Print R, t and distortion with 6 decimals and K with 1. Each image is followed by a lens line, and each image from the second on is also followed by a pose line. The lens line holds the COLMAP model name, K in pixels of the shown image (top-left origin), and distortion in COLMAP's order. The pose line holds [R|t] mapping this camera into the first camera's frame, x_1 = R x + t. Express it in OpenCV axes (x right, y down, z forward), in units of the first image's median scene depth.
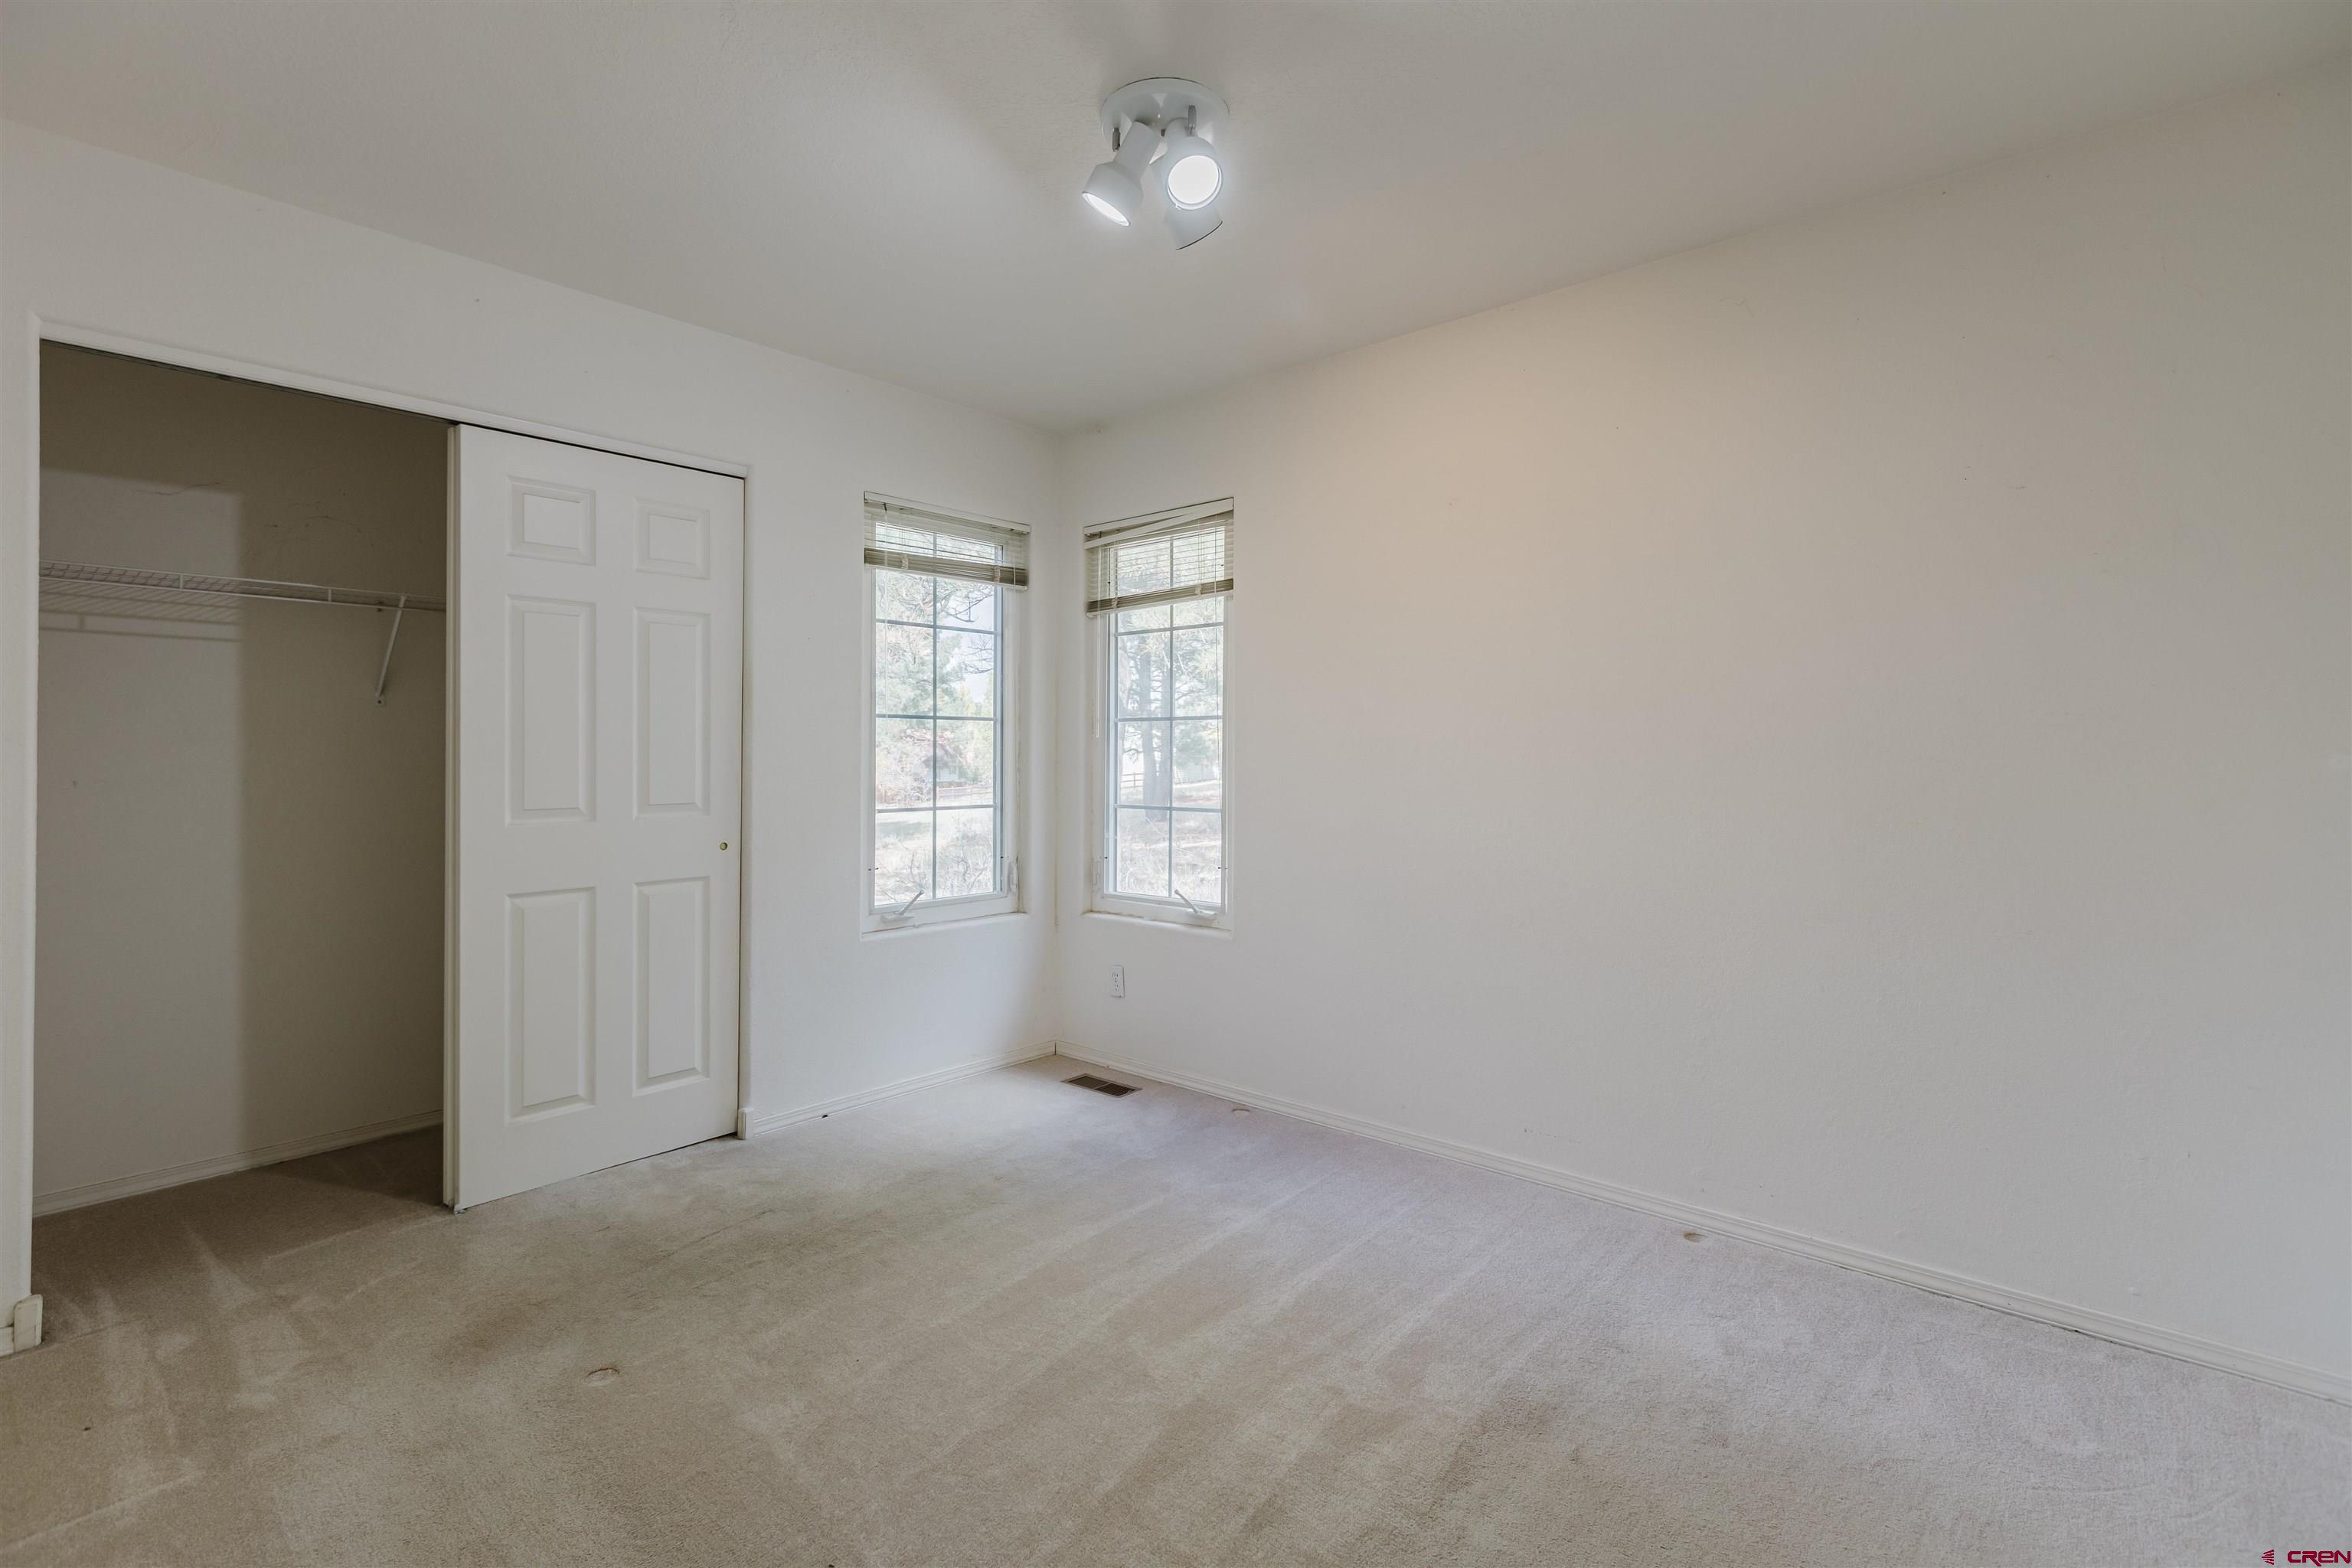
lens RADIAL K [[1057.0, 0, 1186.0], [0, 1057.0, 778.1], [0, 0, 1]] dist [0.002232, 0.000013]
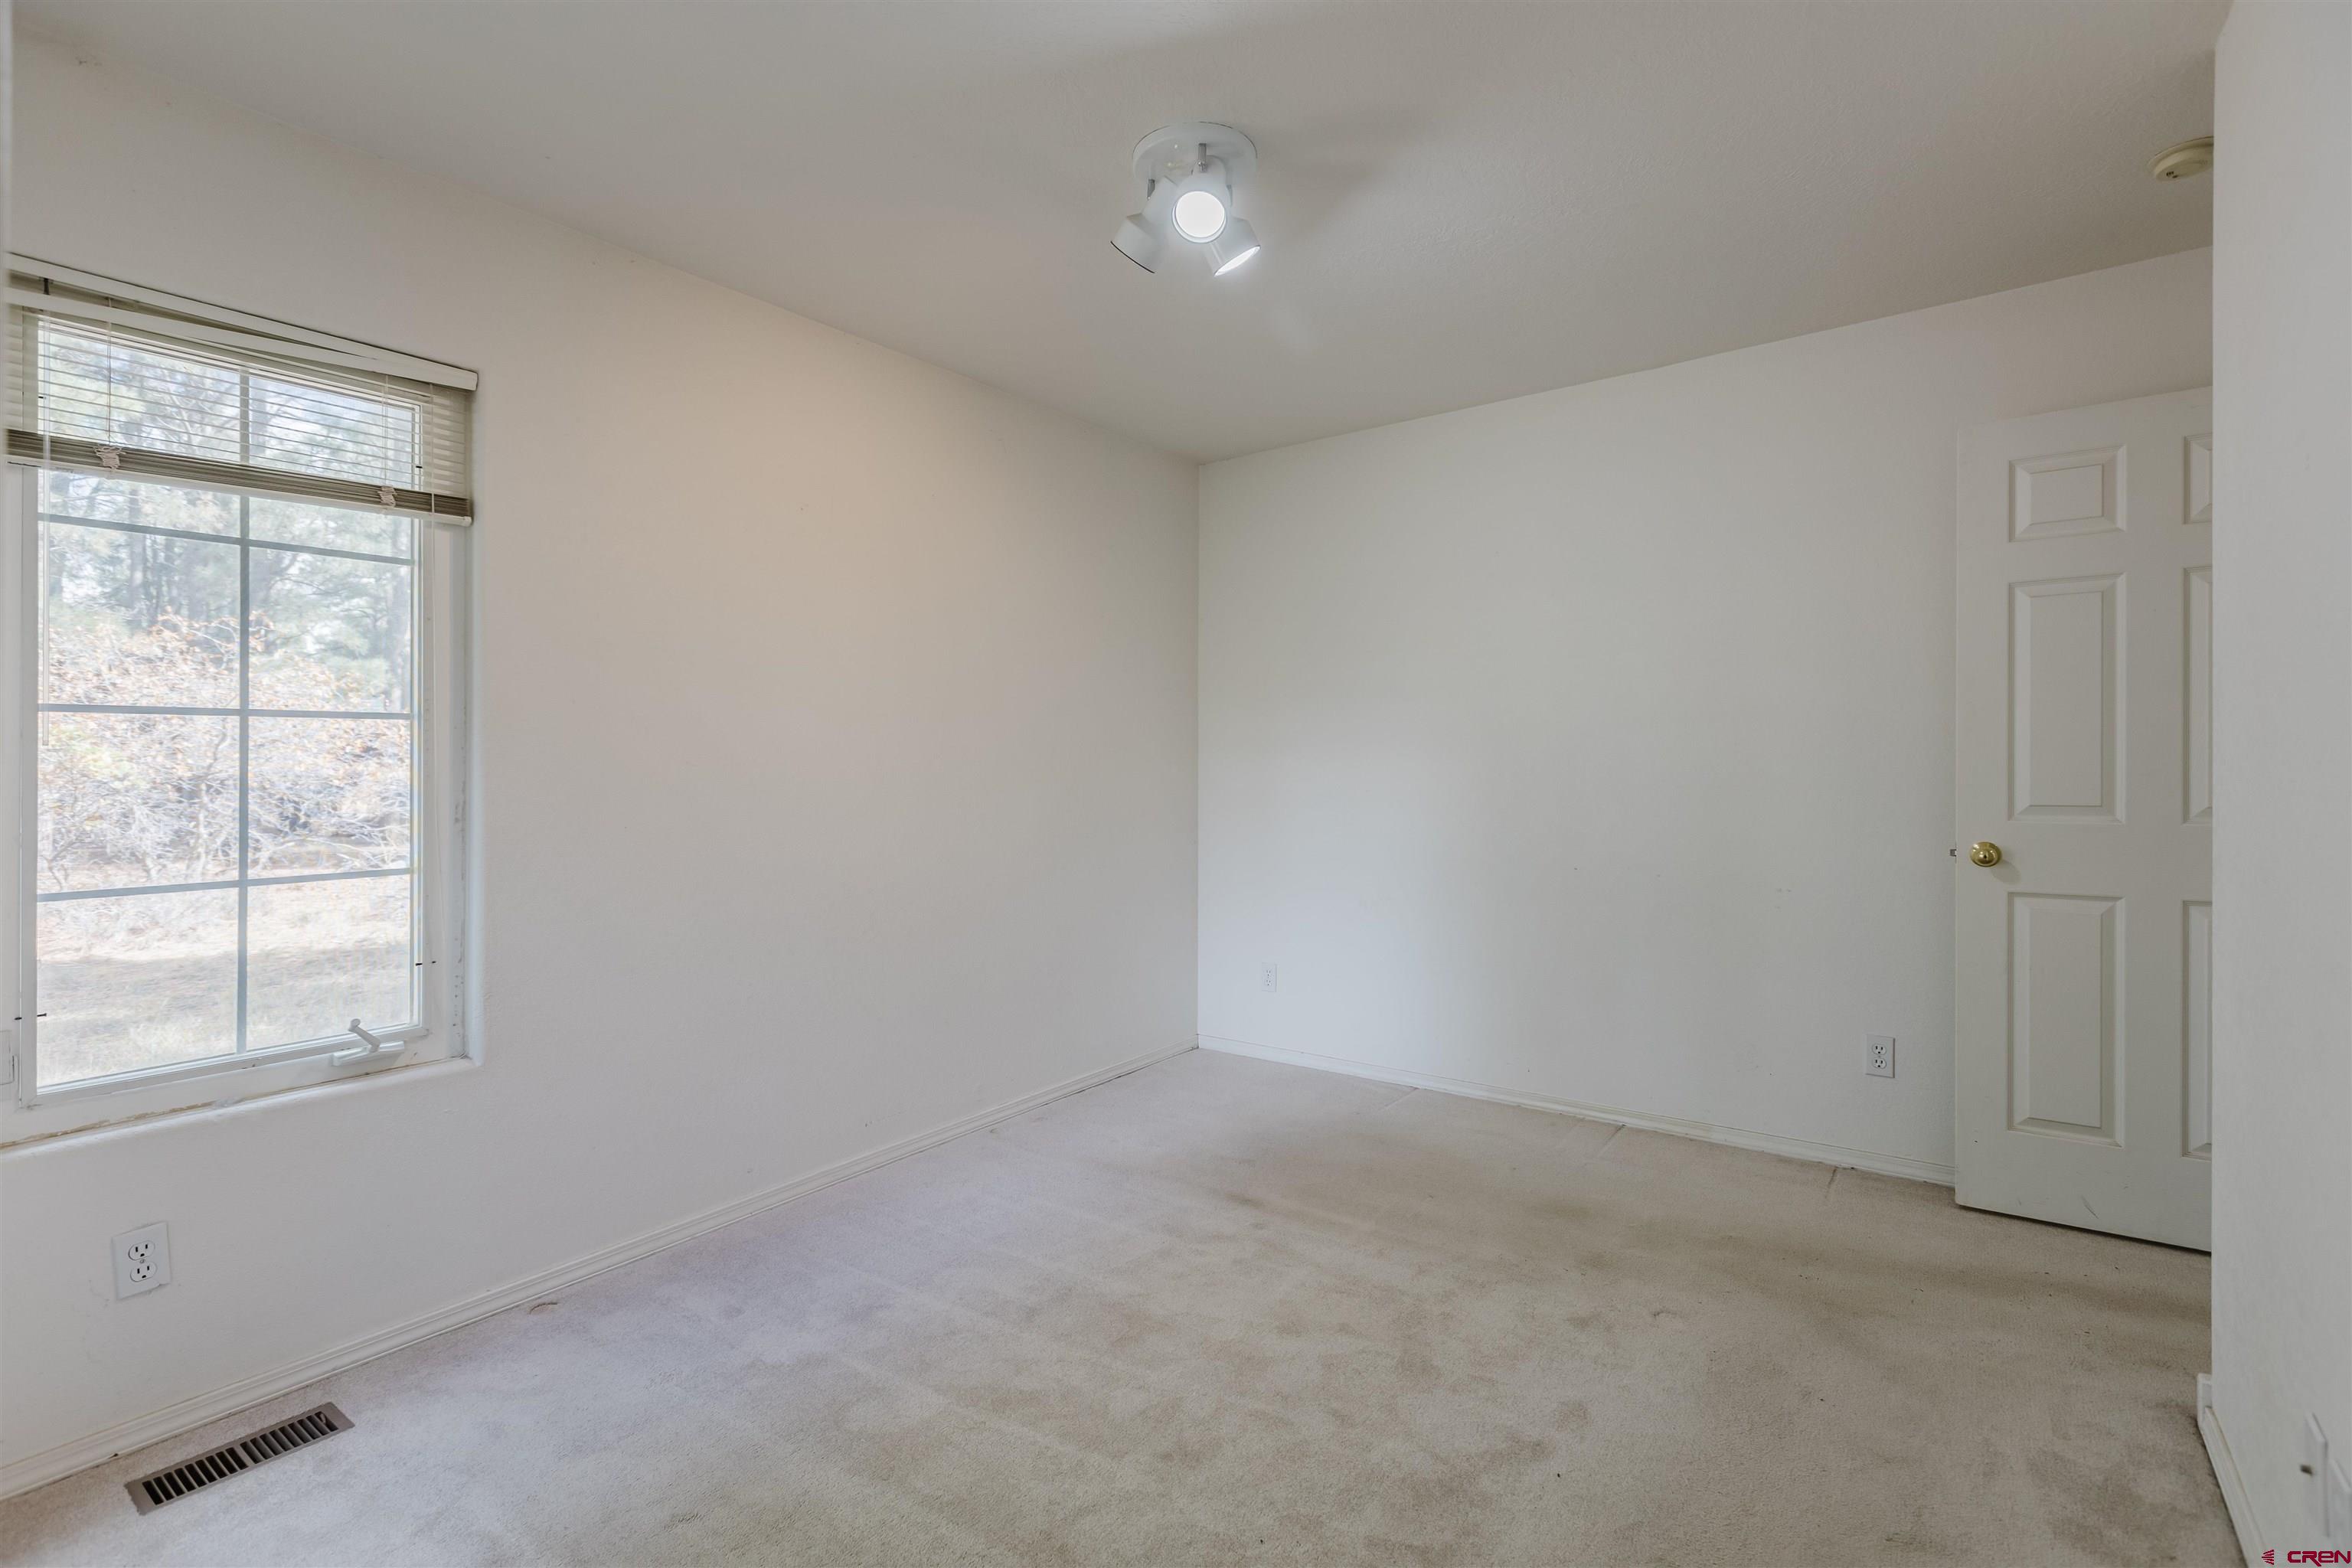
lens RADIAL K [[1057.0, 0, 1186.0], [0, 1057.0, 778.1], [0, 0, 1]] dist [0.002232, 0.000013]
pose [[-0.072517, -0.037109, 0.996677, -0.602844], [0.002829, 0.999296, 0.037412, -0.044213], [-0.997363, 0.005533, -0.072361, 0.597140]]
